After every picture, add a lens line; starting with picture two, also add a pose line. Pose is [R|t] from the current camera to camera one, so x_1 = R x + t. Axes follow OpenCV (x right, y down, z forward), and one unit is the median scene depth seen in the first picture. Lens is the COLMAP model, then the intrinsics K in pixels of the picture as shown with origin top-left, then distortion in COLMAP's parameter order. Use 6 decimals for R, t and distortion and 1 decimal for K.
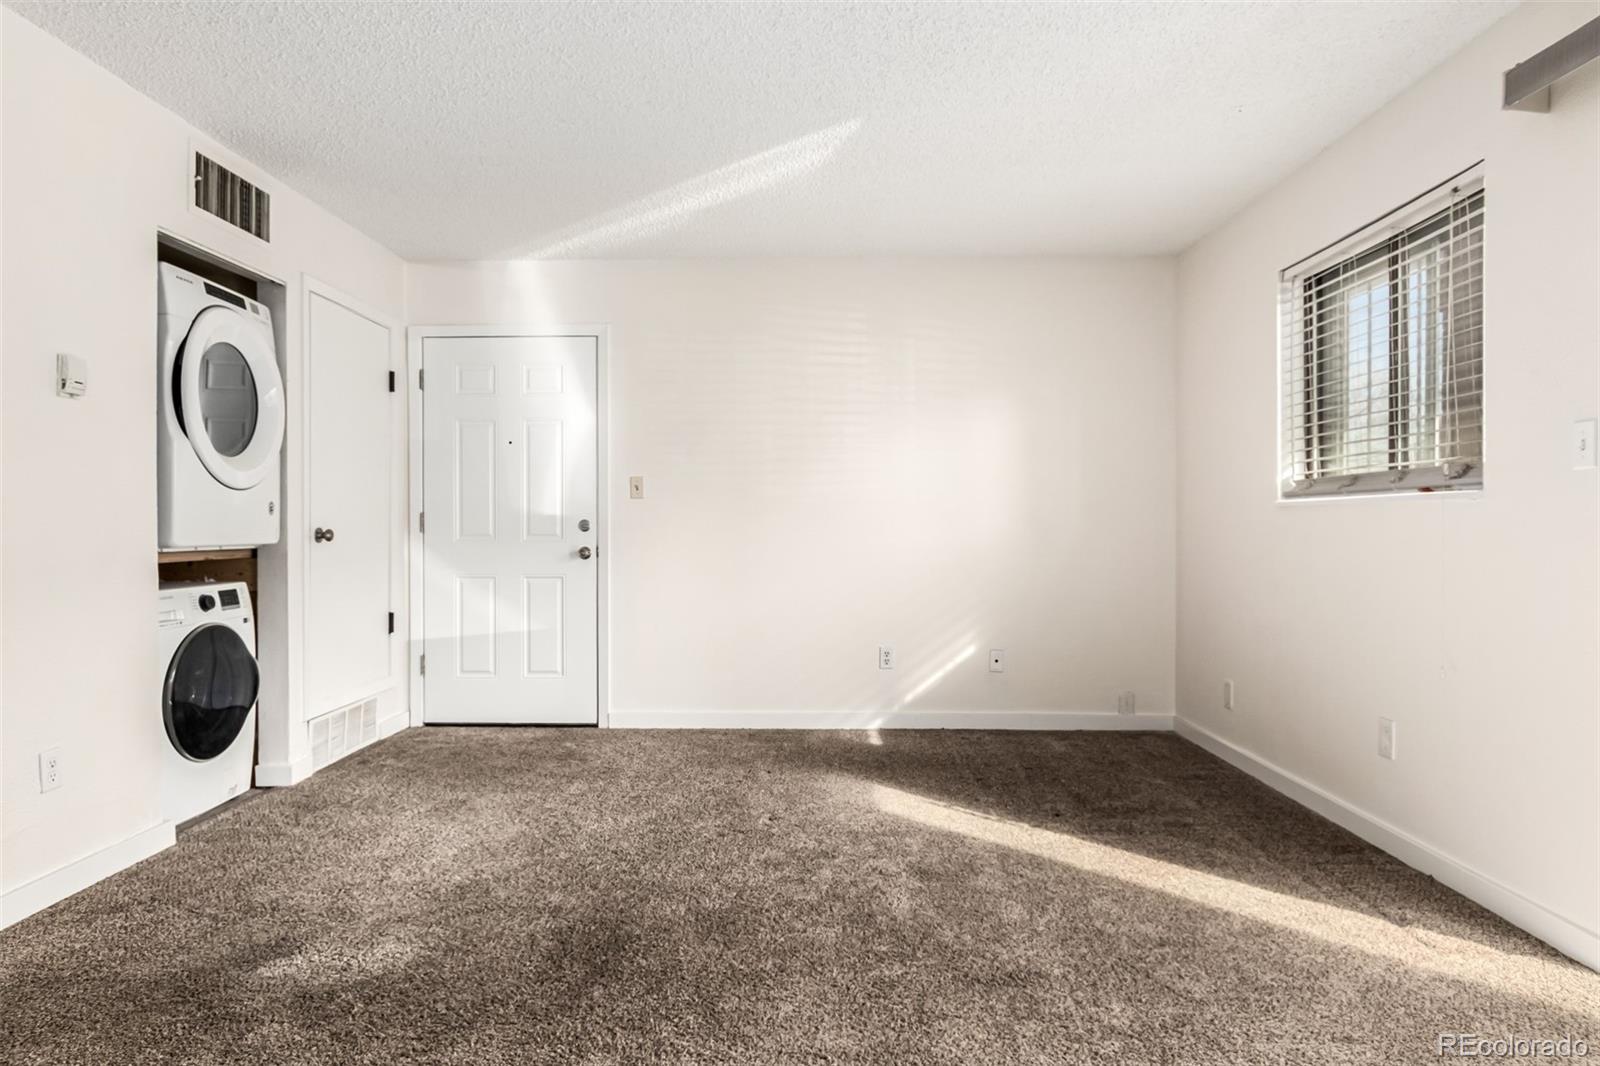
lens RADIAL K [[952.3, 0, 789.9], [0, 952.3, 534.7], [0, 0, 1]] dist [-0.005667, 0.001629]
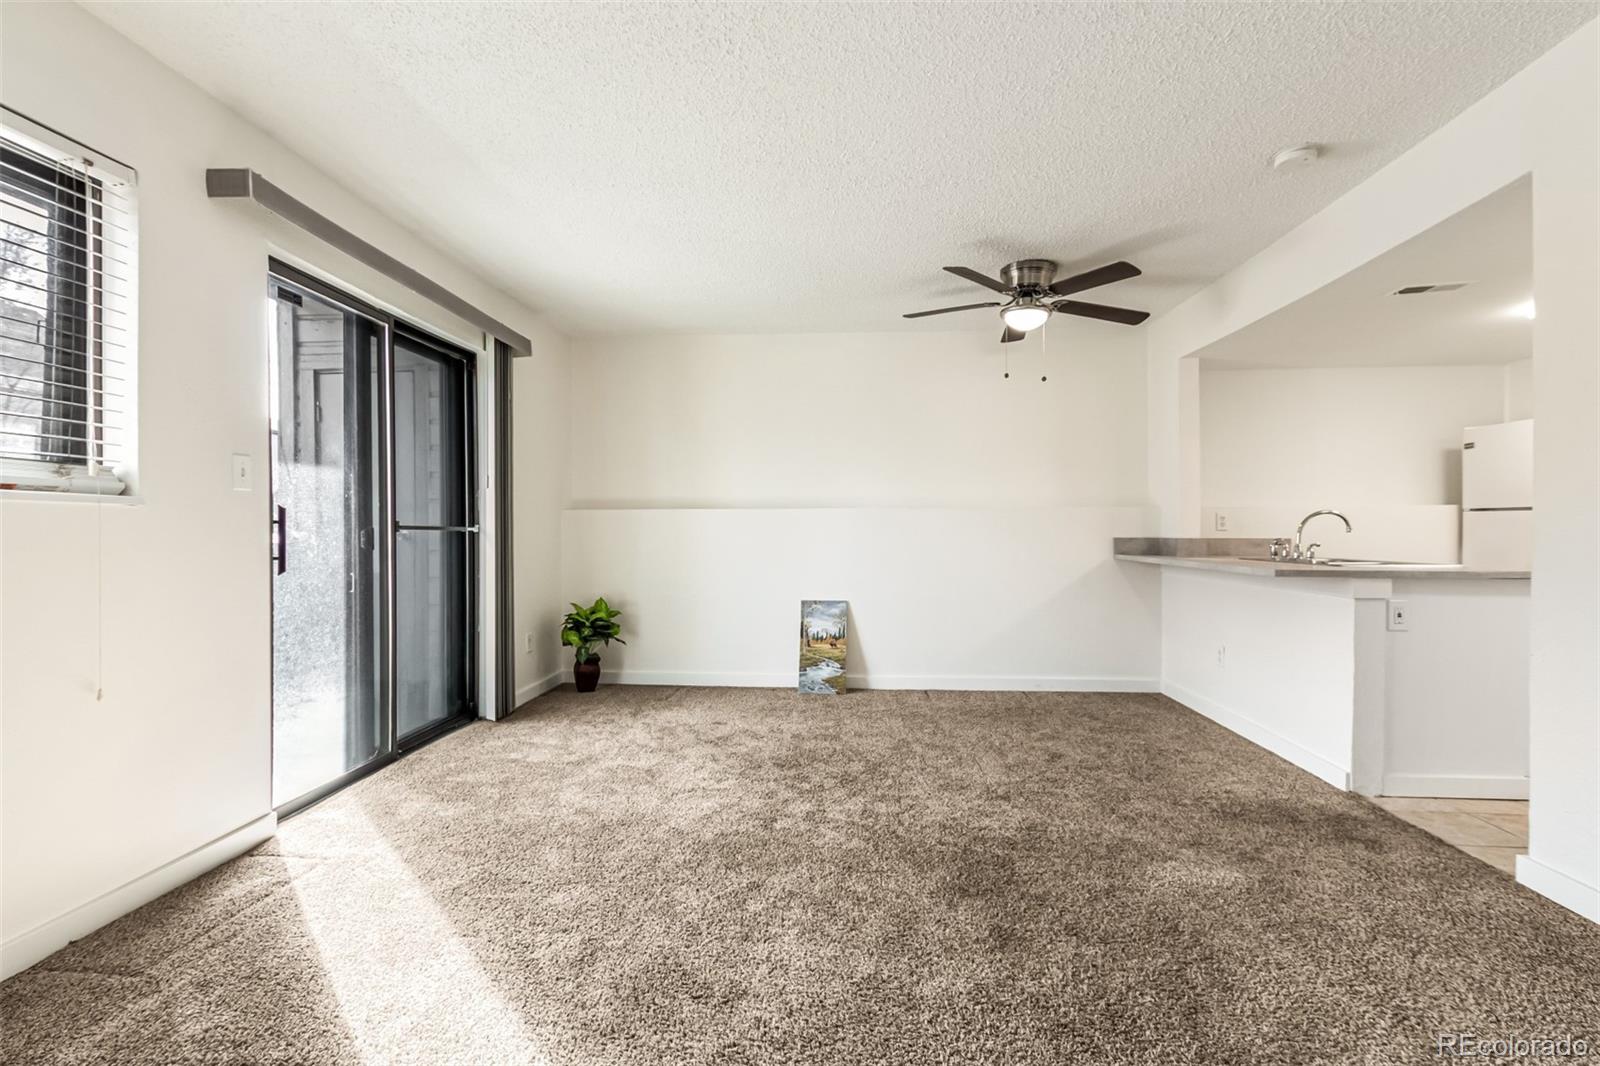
lens RADIAL K [[733.7, 0, 788.6], [0, 733.7, 532.4], [0, 0, 1]] dist [0.005226, -0.001877]
pose [[-0.998137, 0.002869, 0.060949, -0.007986], [0.003592, 0.999924, 0.011752, -0.011369], [-0.060911, 0.011949, -0.998072, 1.277254]]
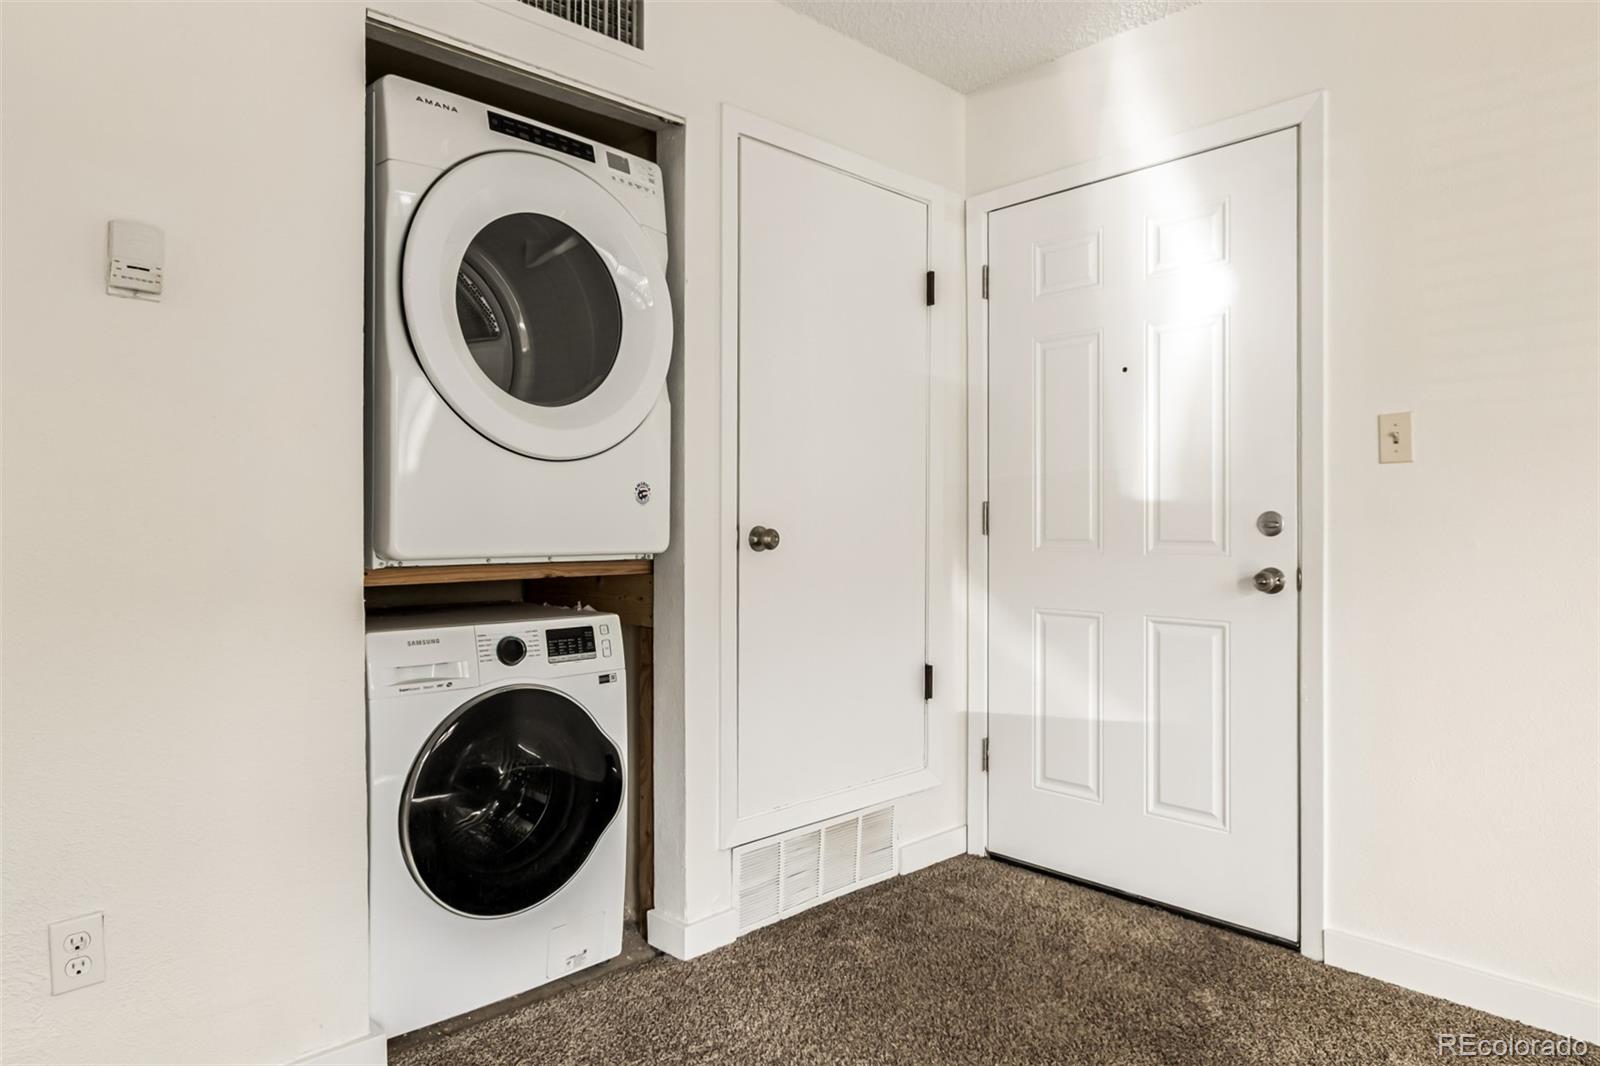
lens RADIAL K [[952.3, 0, 785.5], [0, 952.3, 521.6], [0, 0, 1]] dist [-0.005667, 0.001629]
pose [[0.698961, -0.001704, -0.715158, -0.058941], [-0.008130, 0.999914, -0.010328, -0.005056], [0.715114, 0.013033, 0.698887, 0.674170]]
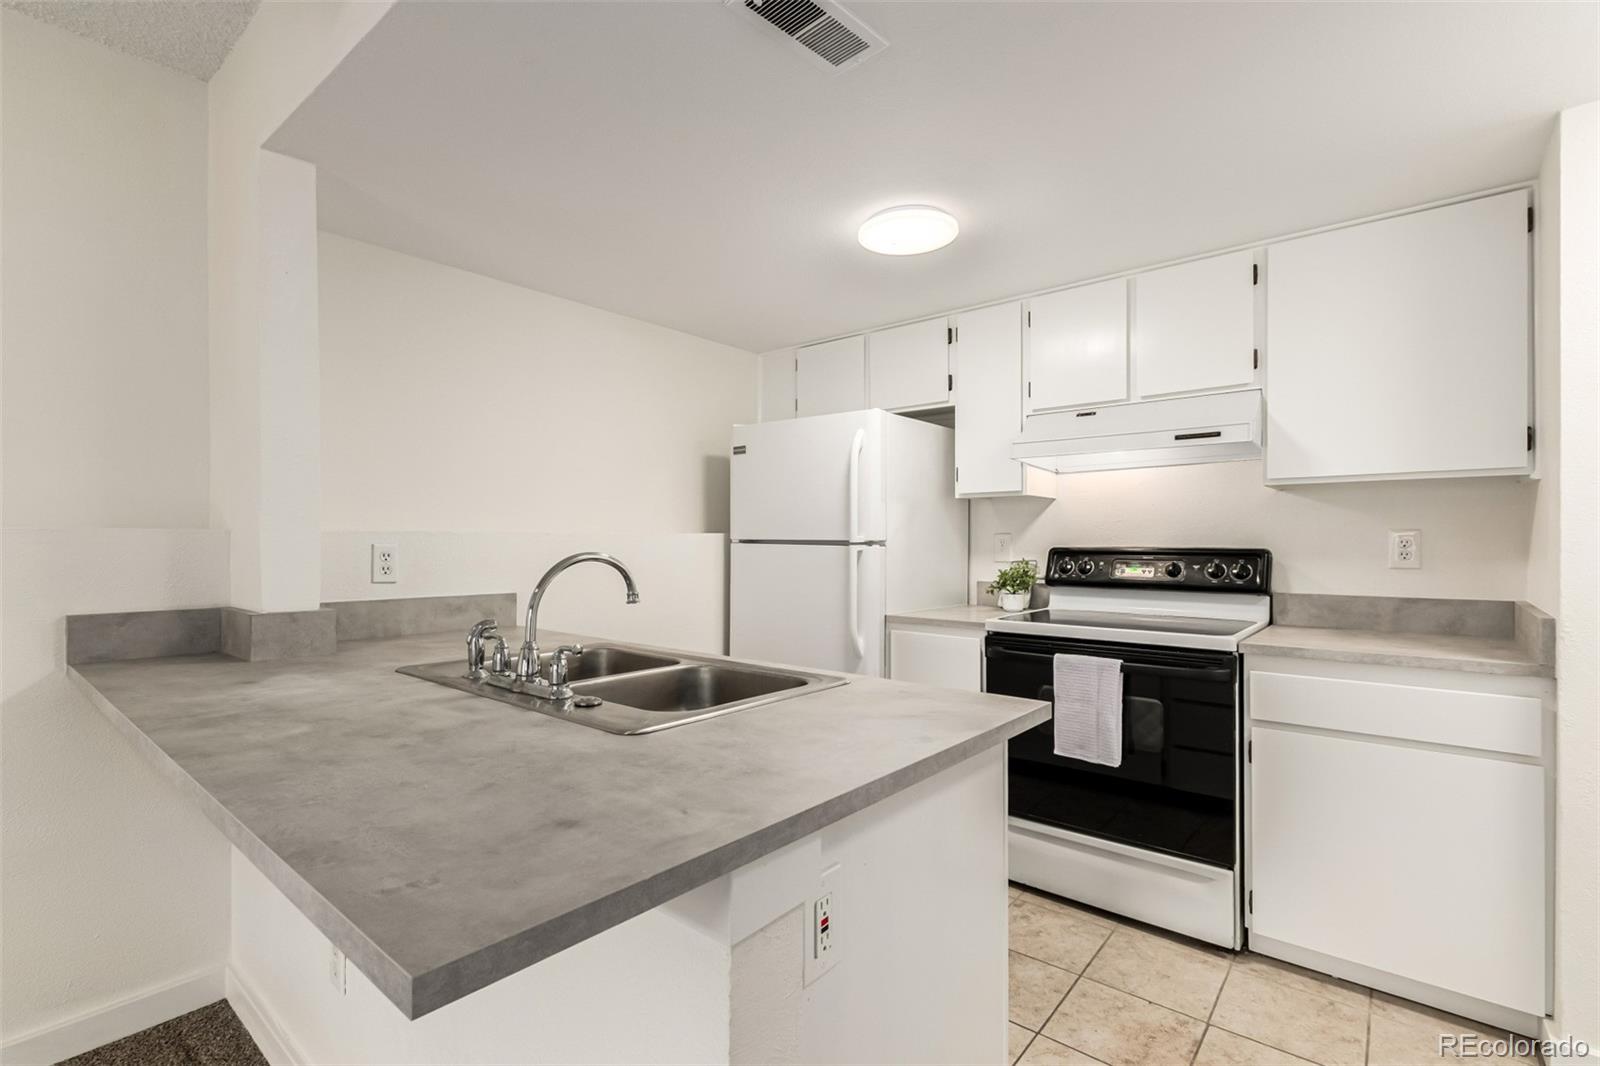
lens RADIAL K [[733.7, 0, 791.9], [0, 733.7, 537.4], [0, 0, 1]] dist [0.005226, -0.001877]
pose [[-0.626965, -0.002397, -0.779044, -0.438184], [-0.007572, 0.999967, 0.003017, -0.037949], [0.779010, 0.007790, -0.626963, 0.563331]]
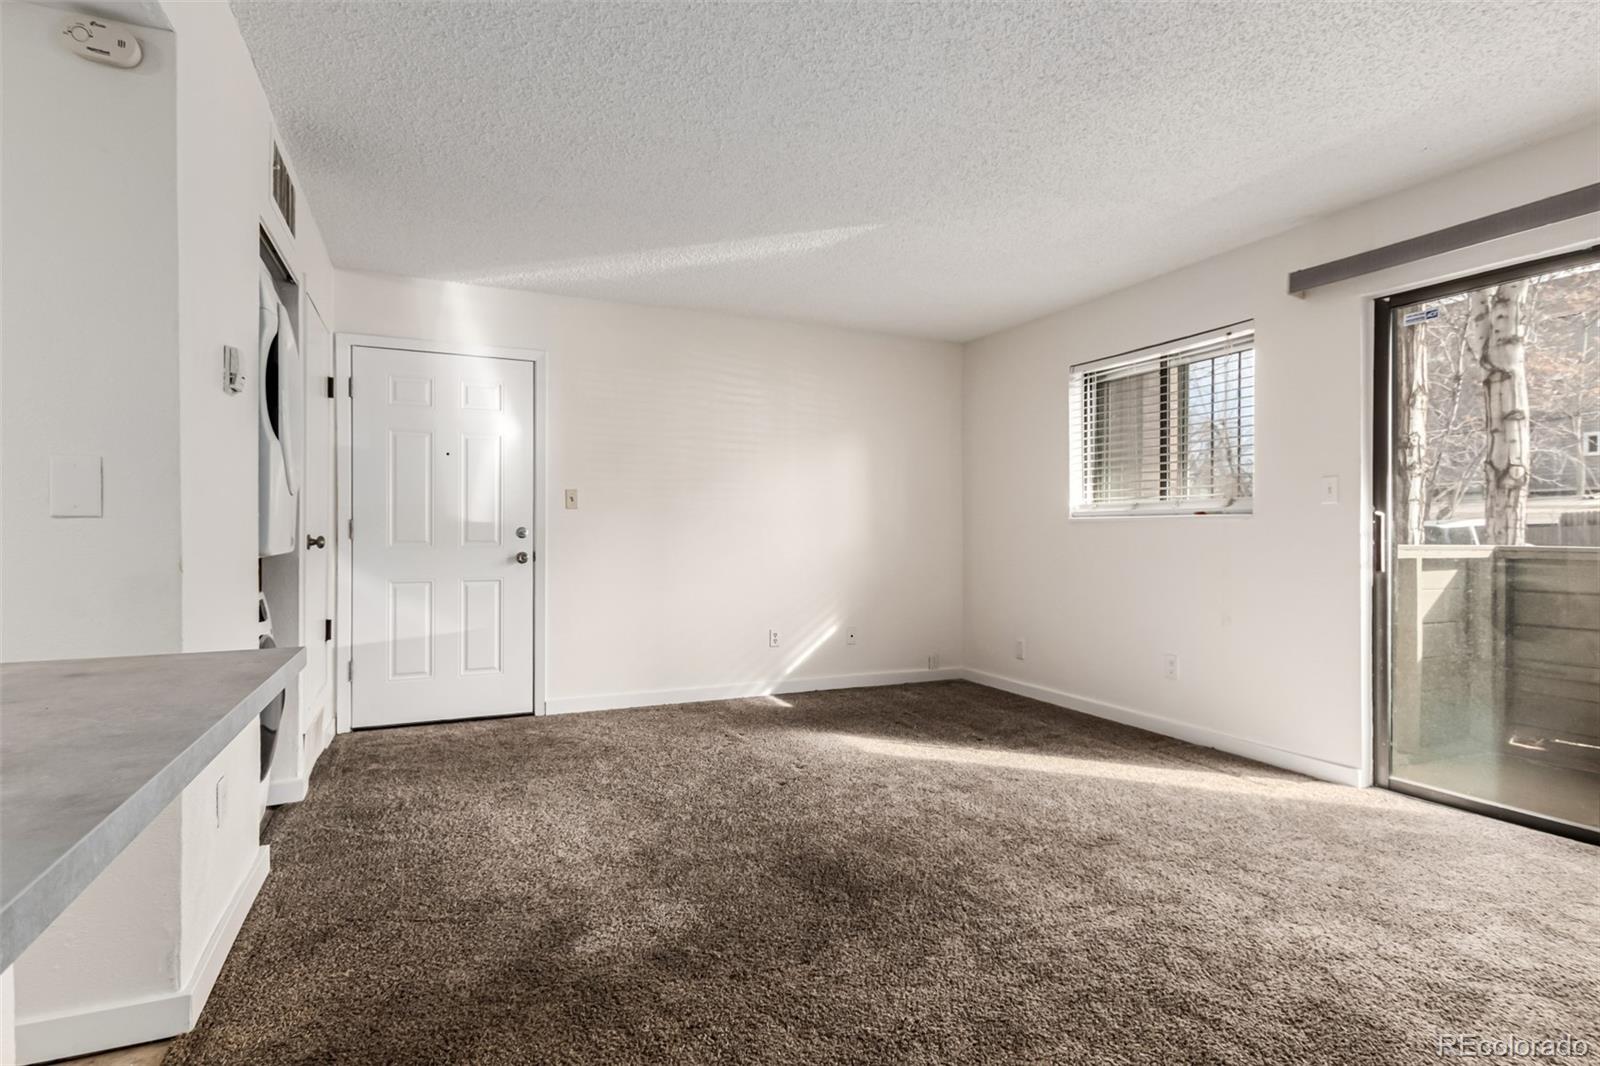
lens RADIAL K [[795.3, 0, 788.6], [0, 795.3, 534.9], [0, 0, 1]] dist [0.009598, -0.000453]
pose [[0.902799, 0.001705, 0.430060, -0.460543], [0.001087, 0.999980, -0.006245, -0.001360], [-0.430062, 0.006106, 0.902779, 0.053584]]
